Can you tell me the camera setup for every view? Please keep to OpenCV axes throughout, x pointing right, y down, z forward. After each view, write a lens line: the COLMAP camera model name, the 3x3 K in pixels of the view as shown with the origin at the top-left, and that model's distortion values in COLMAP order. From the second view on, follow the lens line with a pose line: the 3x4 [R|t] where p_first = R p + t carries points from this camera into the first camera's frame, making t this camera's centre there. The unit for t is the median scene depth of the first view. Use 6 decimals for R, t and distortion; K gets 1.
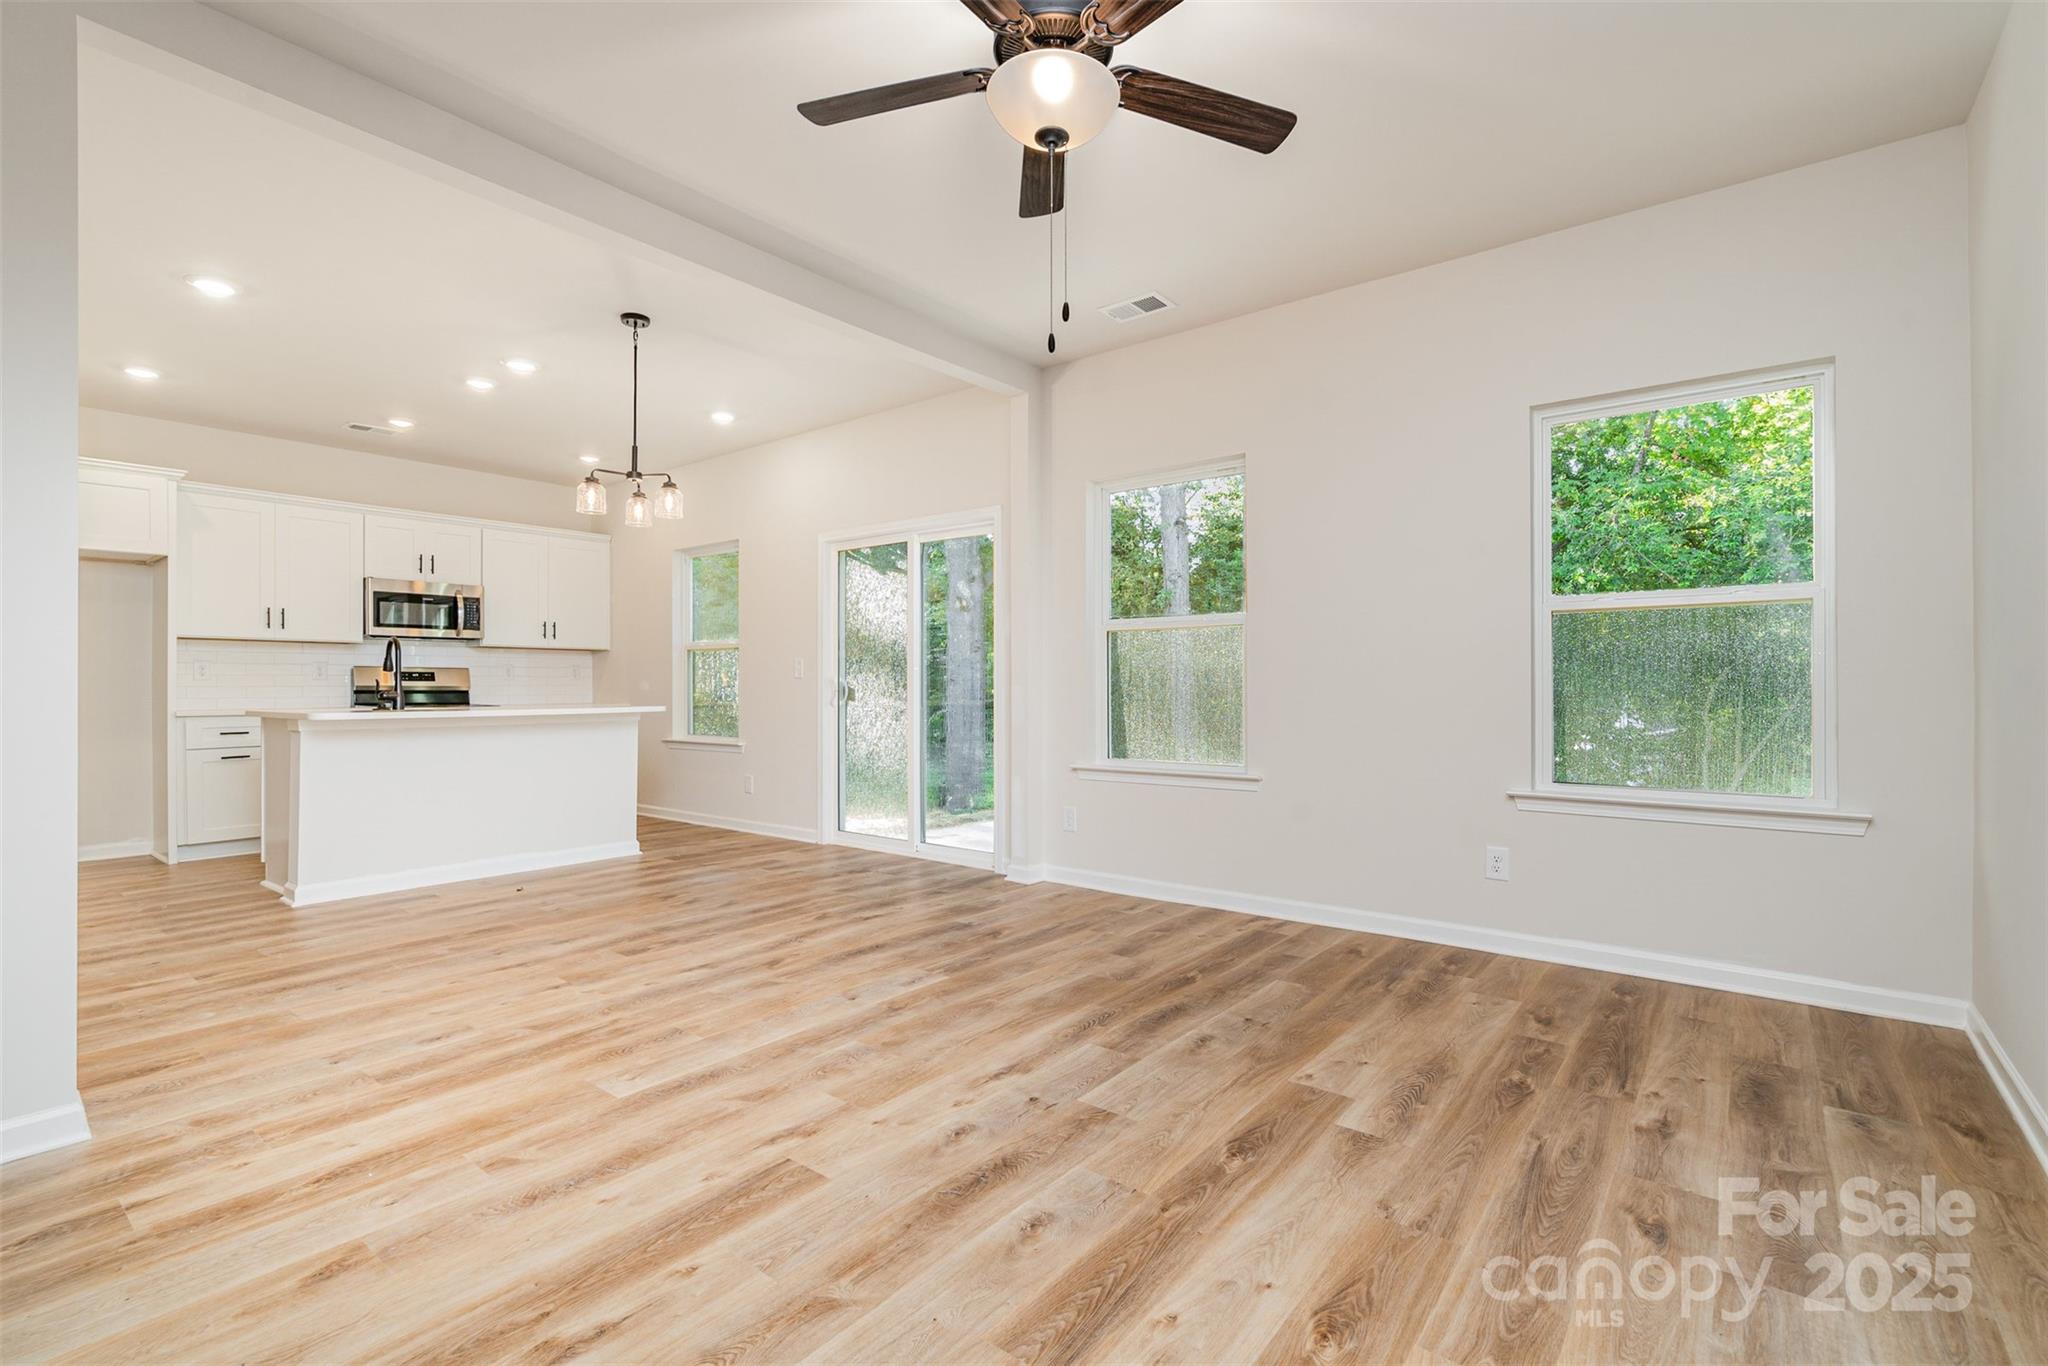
lens RADIAL K [[927.8, 0, 1024.0], [0, 927.8, 683.0], [0, 0, 1]] dist [-0.000819, 0.000378]
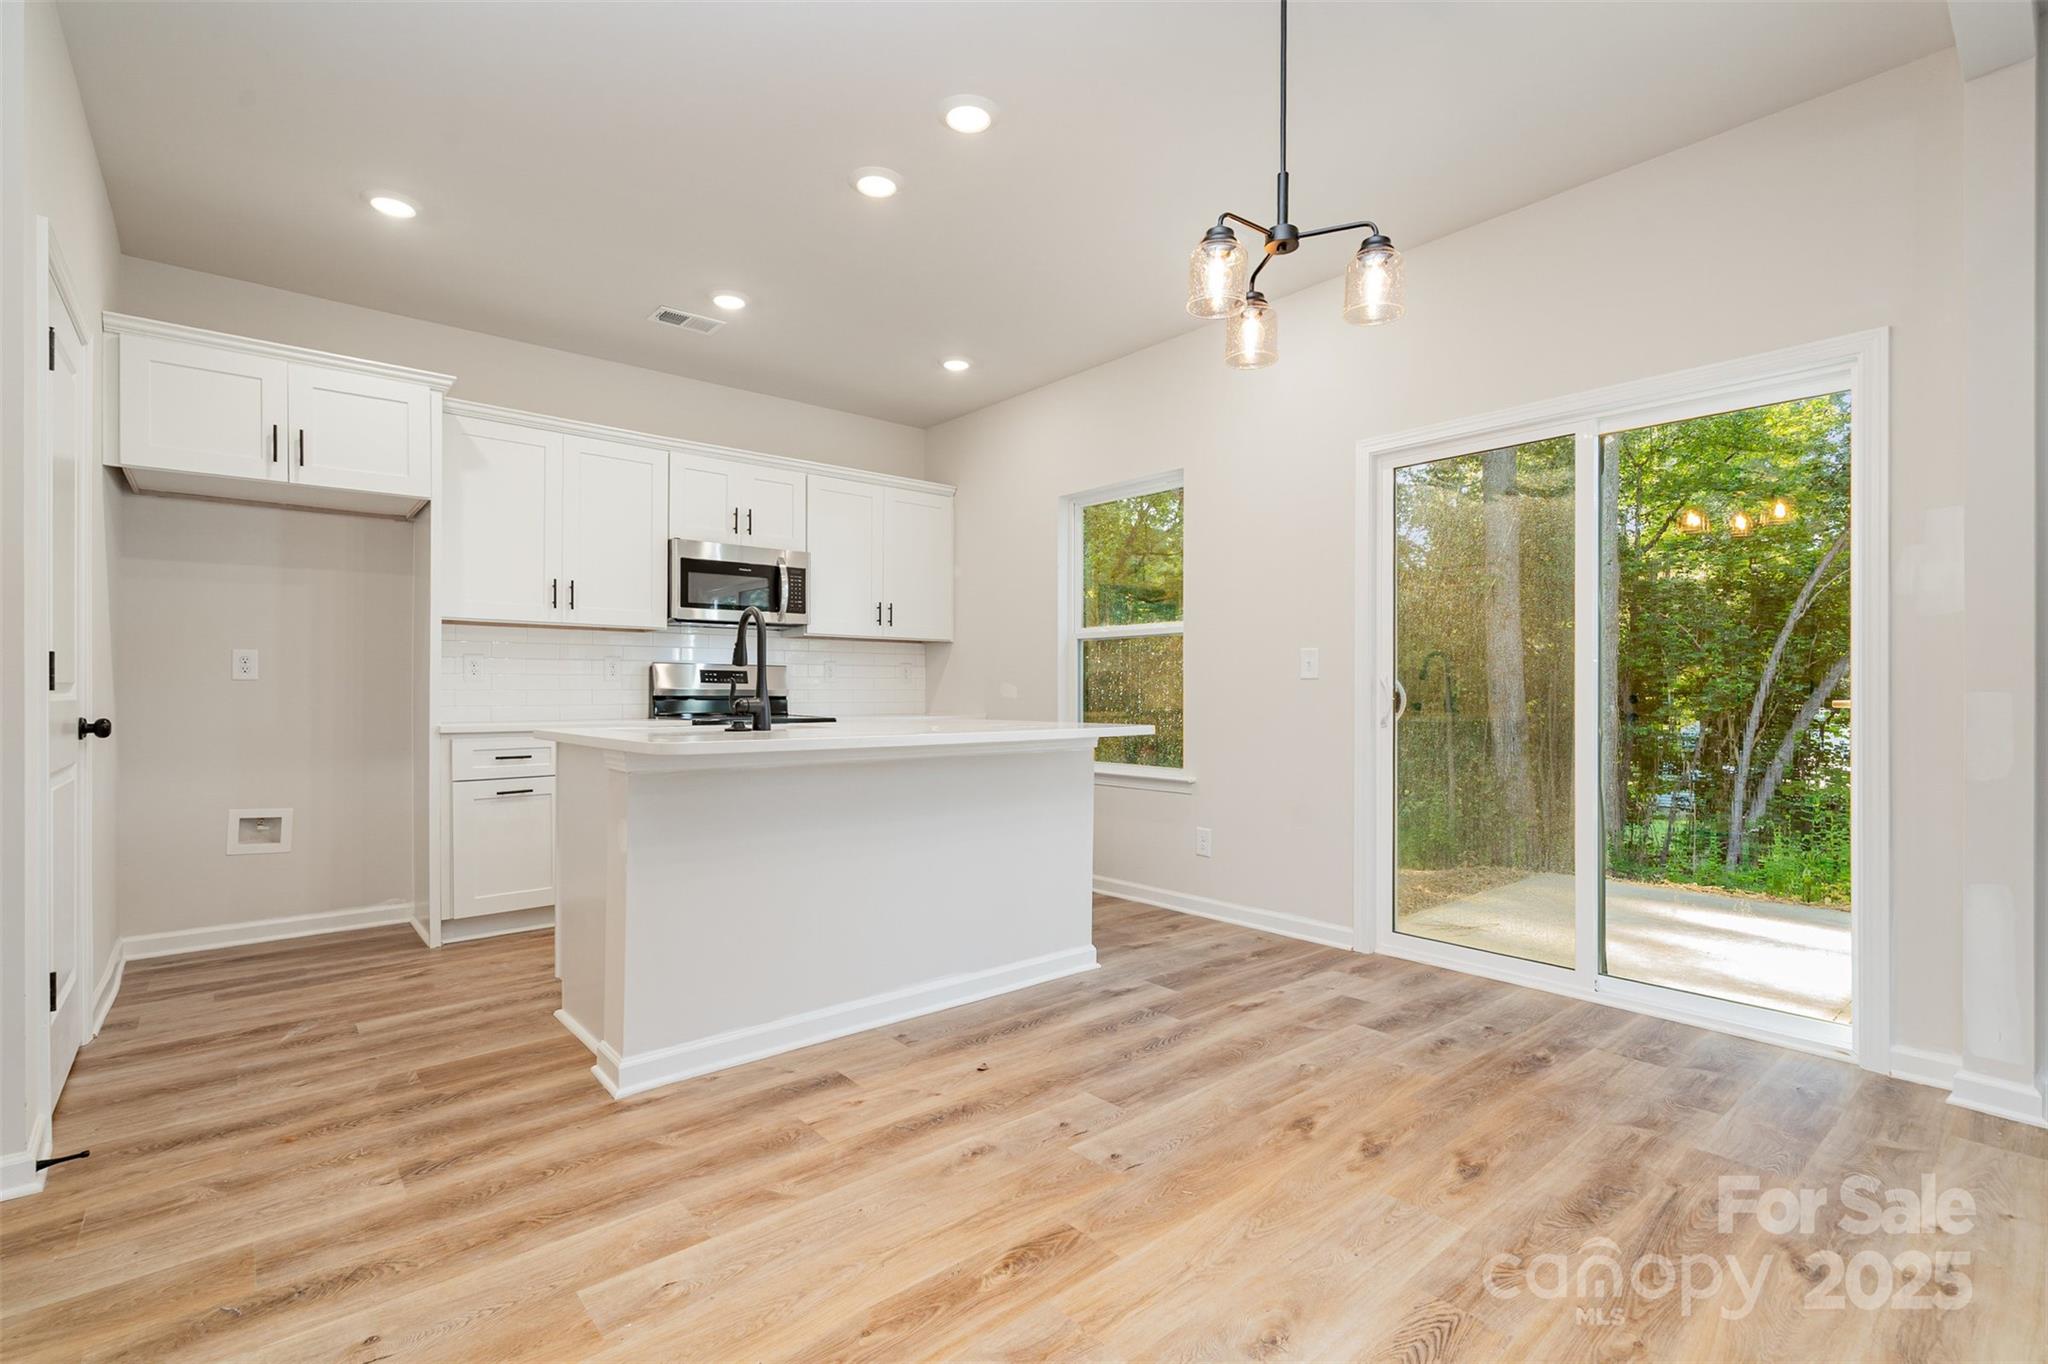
lens RADIAL K [[934.3, 0, 1027.8], [0, 934.3, 686.7], [0, 0, 1]] dist [-0.001616, 0.000061]
pose [[0.981811, 0.001932, -0.189851, -0.619564], [-0.002011, 0.999998, -0.000225, 0.001199], [0.189851, 0.000602, 0.981813, 0.704309]]
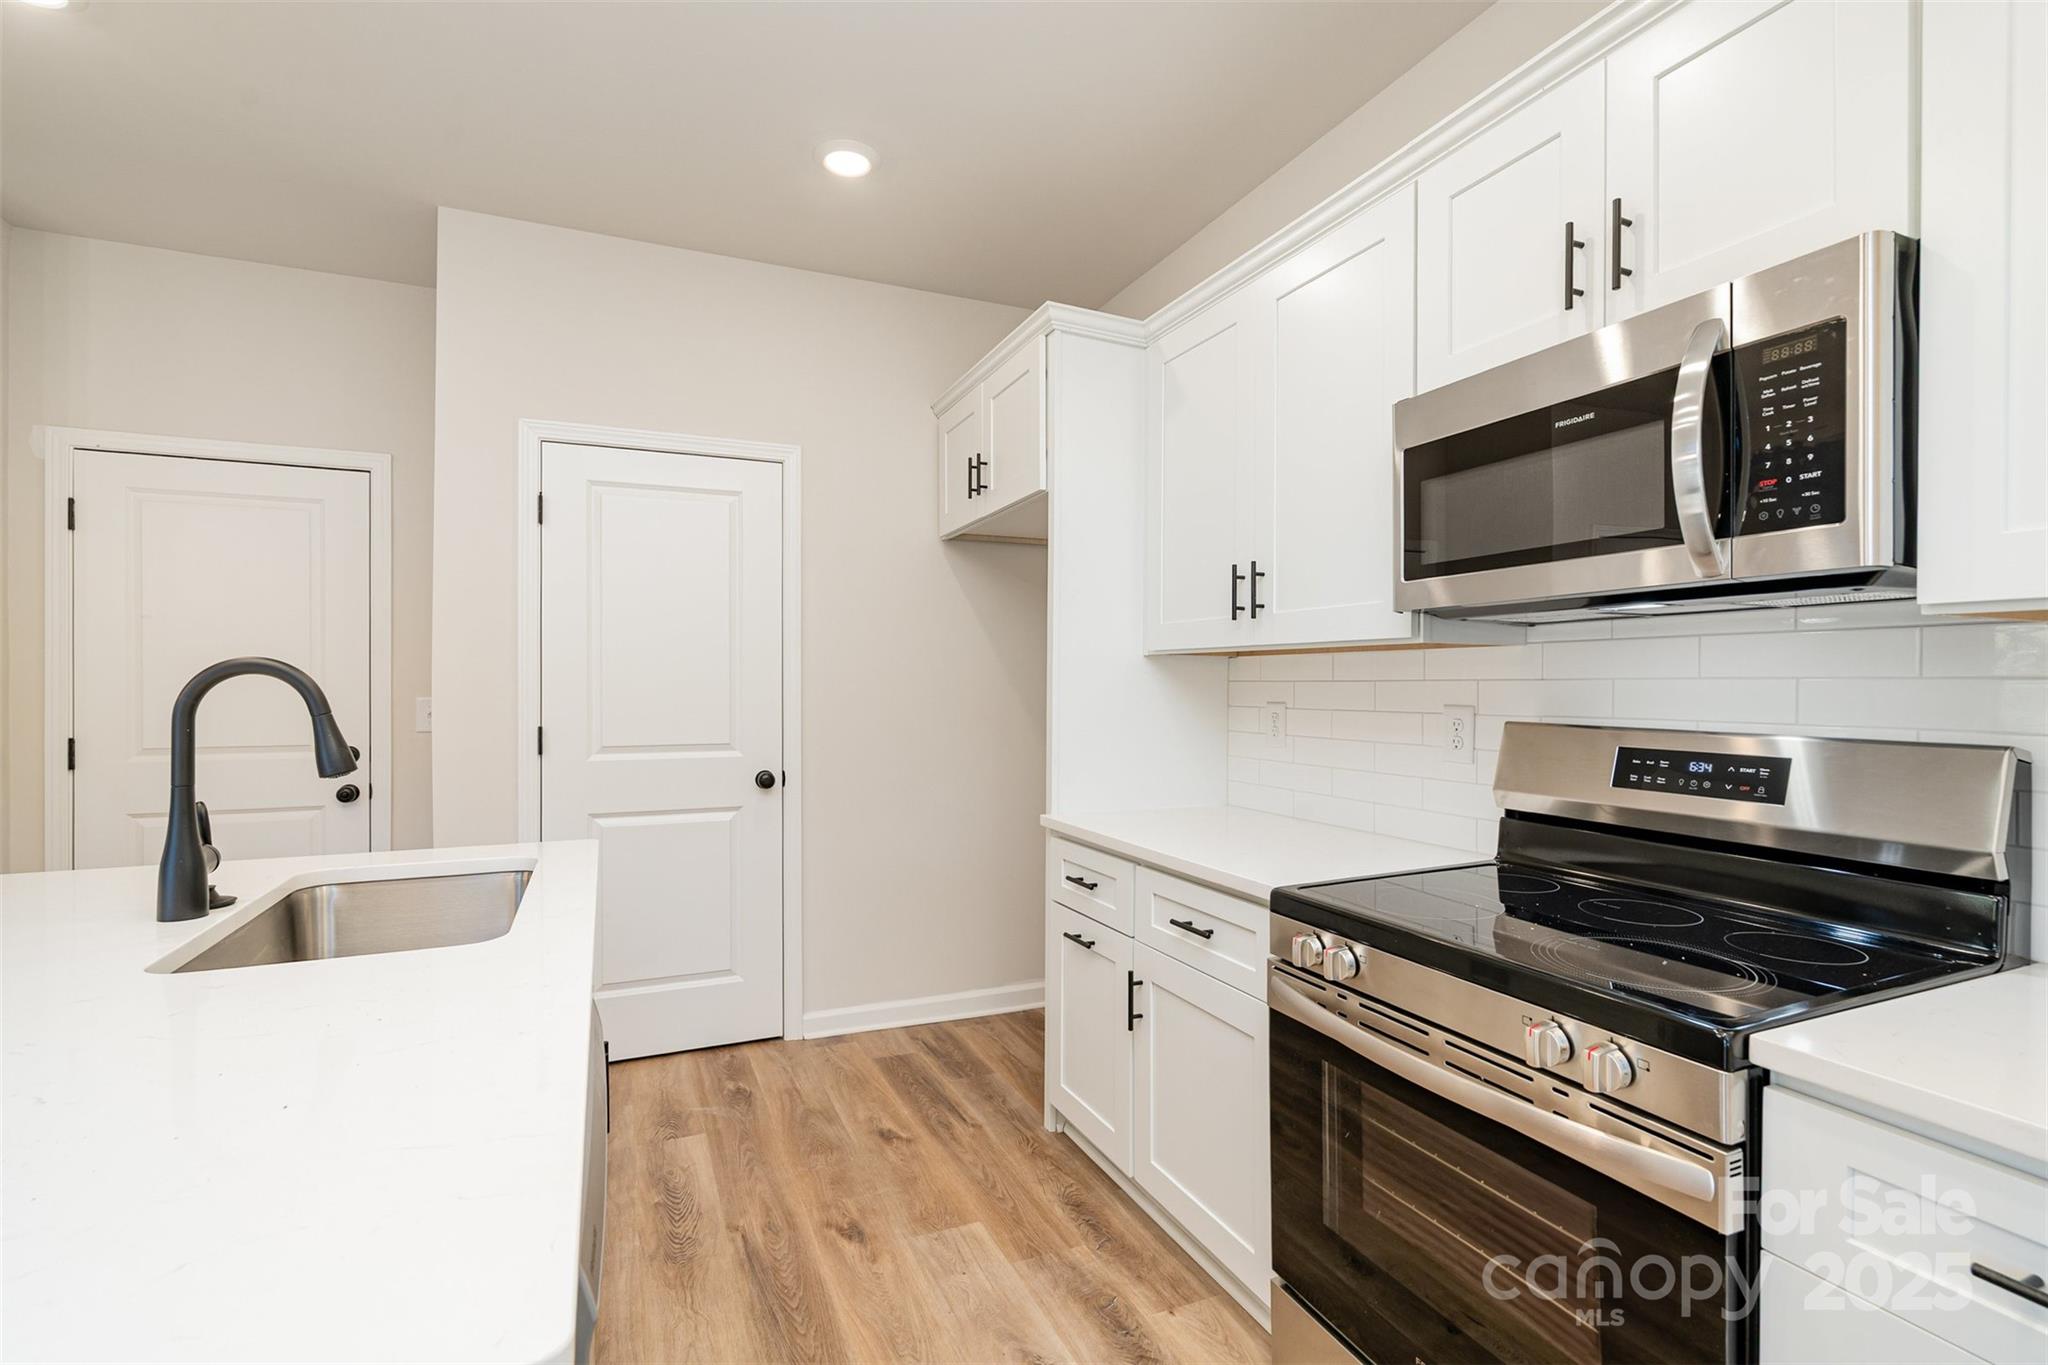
lens RADIAL K [[934.3, 0, 1027.8], [0, 934.3, 687.2], [0, 0, 1]] dist [-0.001616, 0.000061]
pose [[-0.465957, 0.000540, -0.884807, -0.842427], [0.003882, 0.999991, -0.001434, -0.060874], [0.884799, -0.004104, -0.465955, 2.126065]]
